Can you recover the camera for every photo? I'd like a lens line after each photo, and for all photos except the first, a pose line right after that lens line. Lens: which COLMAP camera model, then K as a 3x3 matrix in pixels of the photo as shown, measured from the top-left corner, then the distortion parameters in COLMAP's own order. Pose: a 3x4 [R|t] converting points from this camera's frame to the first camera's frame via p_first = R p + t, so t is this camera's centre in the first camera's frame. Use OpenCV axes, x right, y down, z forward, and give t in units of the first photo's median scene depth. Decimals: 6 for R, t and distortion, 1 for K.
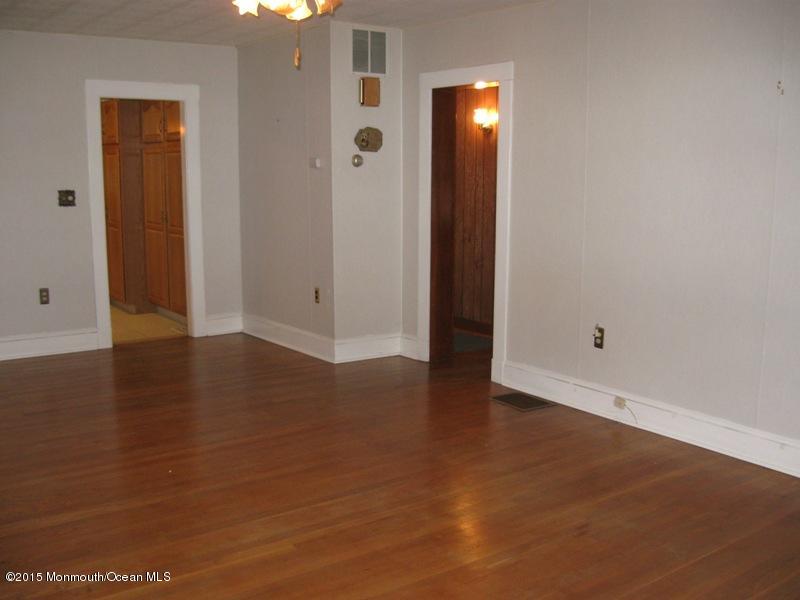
lens RADIAL K [[829.5, 0, 400.0], [0, 829.5, 300.0], [0, 0, 1]] dist [-0.118039, 0.007046]
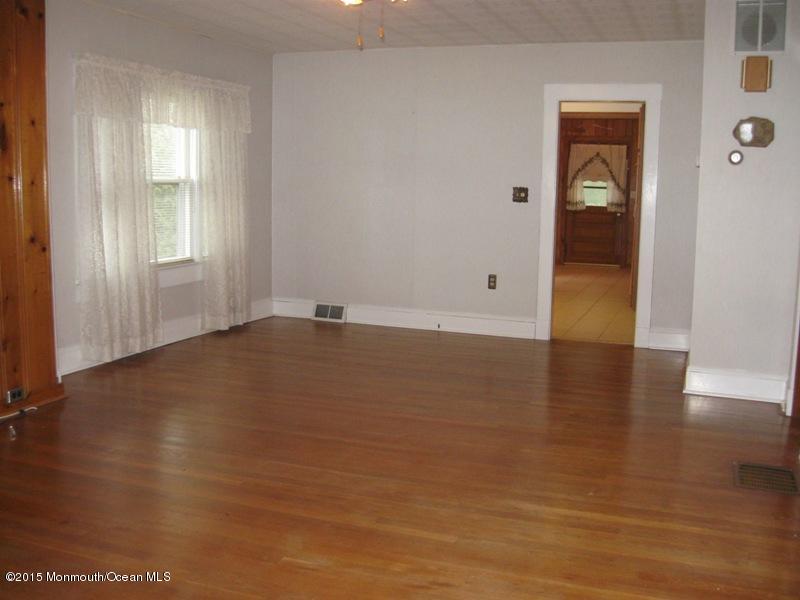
lens RADIAL K [[829.5, 0, 400.0], [0, 829.5, 300.0], [0, 0, 1]] dist [-0.118039, 0.007046]
pose [[0.548892, 0.120855, -0.827111, 0.432442], [-0.150157, 0.987653, 0.044665, -0.011659], [0.822296, 0.099680, 0.560262, 0.263747]]
